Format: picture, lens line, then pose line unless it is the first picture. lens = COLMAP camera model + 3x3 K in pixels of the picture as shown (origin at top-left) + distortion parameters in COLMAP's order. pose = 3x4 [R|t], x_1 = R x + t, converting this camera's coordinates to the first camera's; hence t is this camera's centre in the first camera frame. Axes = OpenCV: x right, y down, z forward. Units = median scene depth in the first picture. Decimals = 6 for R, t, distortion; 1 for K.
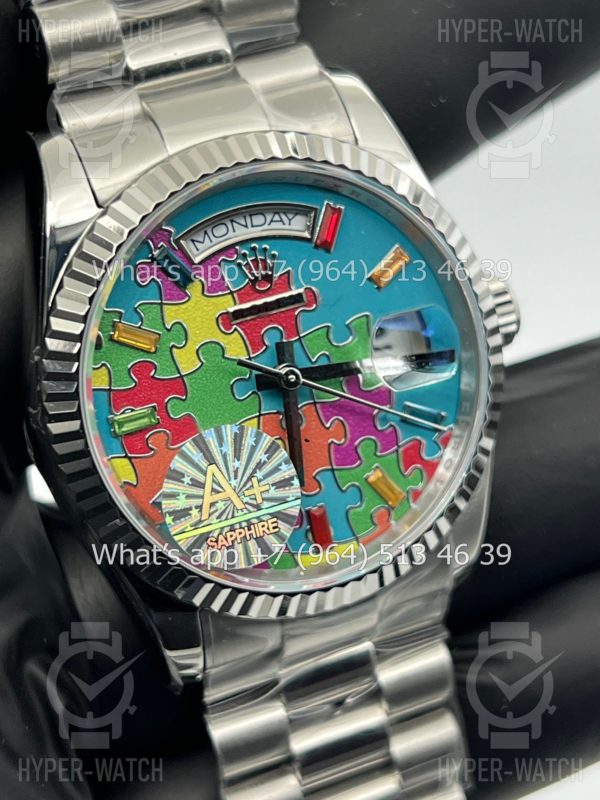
lens RADIAL K [[1863.6, 0, 300.0], [0, 1863.6, 400.0], [0, 0, 1]] dist [0.086139, 0.324202]
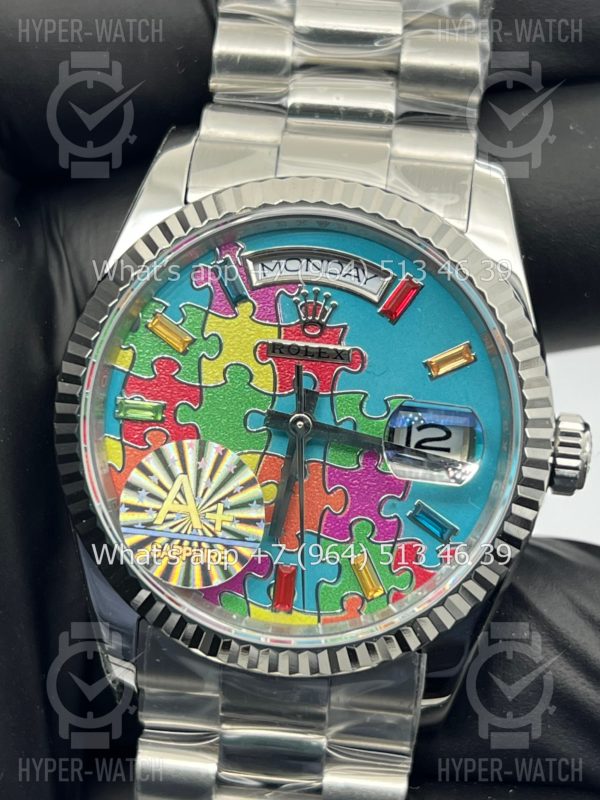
lens RADIAL K [[1863.6, 0, 300.0], [0, 1863.6, 400.0], [0, 0, 1]] dist [0.086139, 0.324202]
pose [[0.861875, 0.316614, -0.396140, 0.379558], [-0.364456, 0.929892, -0.049725, 0.024360], [0.352624, 0.187232, 0.916843, 0.103697]]
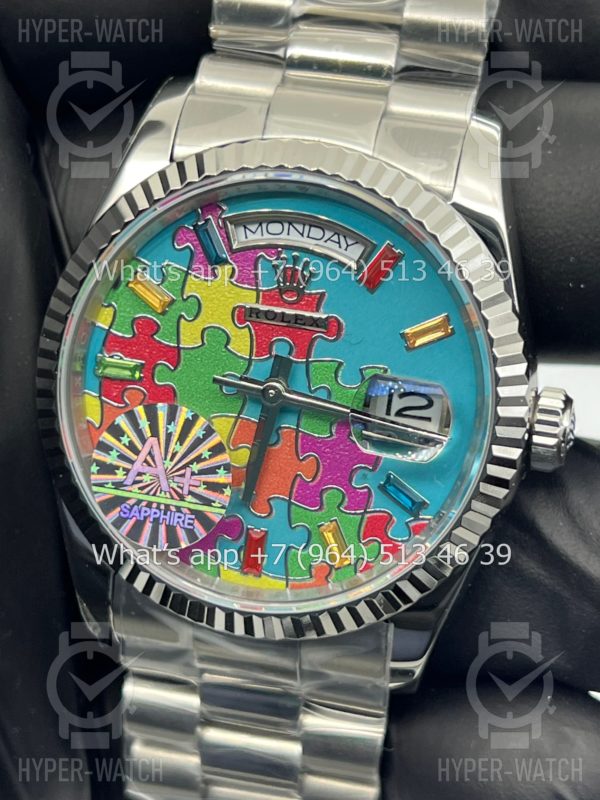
lens RADIAL K [[1863.6, 0, 300.0], [0, 1863.6, 400.0], [0, 0, 1]] dist [0.086139, 0.324202]
pose [[0.795574, 0.388606, -0.464810, 0.462295], [-0.398430, 0.913543, 0.081813, -0.094450], [0.456417, 0.120105, 0.881623, 0.152119]]
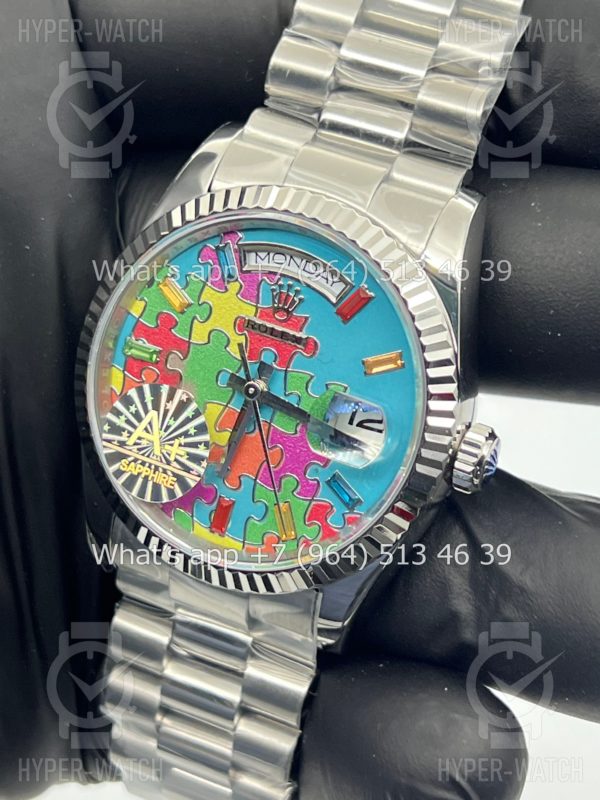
lens RADIAL K [[1863.6, 0, 300.0], [0, 1863.6, 400.0], [0, 0, 1]] dist [0.086139, 0.324202]
pose [[0.644458, 0.518493, -0.561995, 0.693905], [-0.524526, 0.834560, 0.168469, -0.226027], [0.556368, 0.186210, 0.809803, 0.050328]]
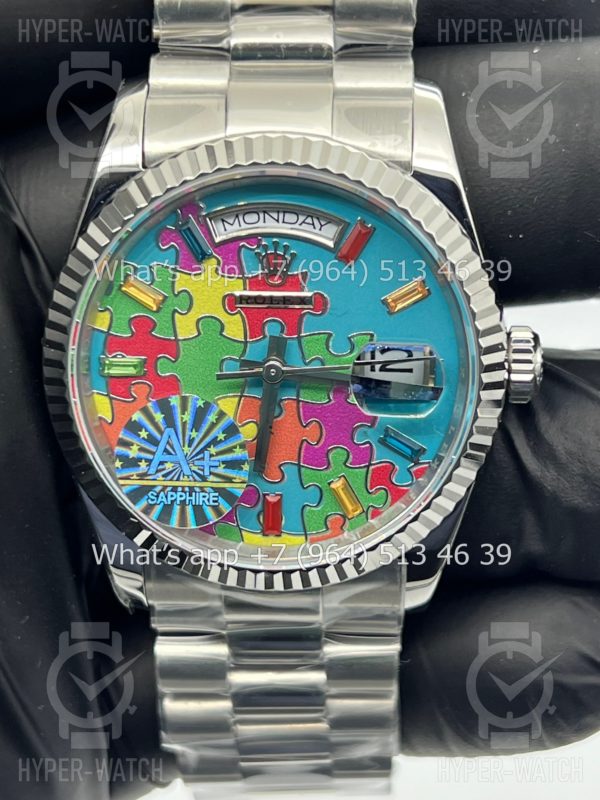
lens RADIAL K [[1863.6, 0, 300.0], [0, 1863.6, 400.0], [0, 0, 1]] dist [0.086139, 0.324202]
pose [[0.895690, 0.307898, -0.320839, 0.353782], [-0.276136, 0.950657, 0.141420, -0.150720], [0.348551, -0.038073, 0.936516, 0.019208]]
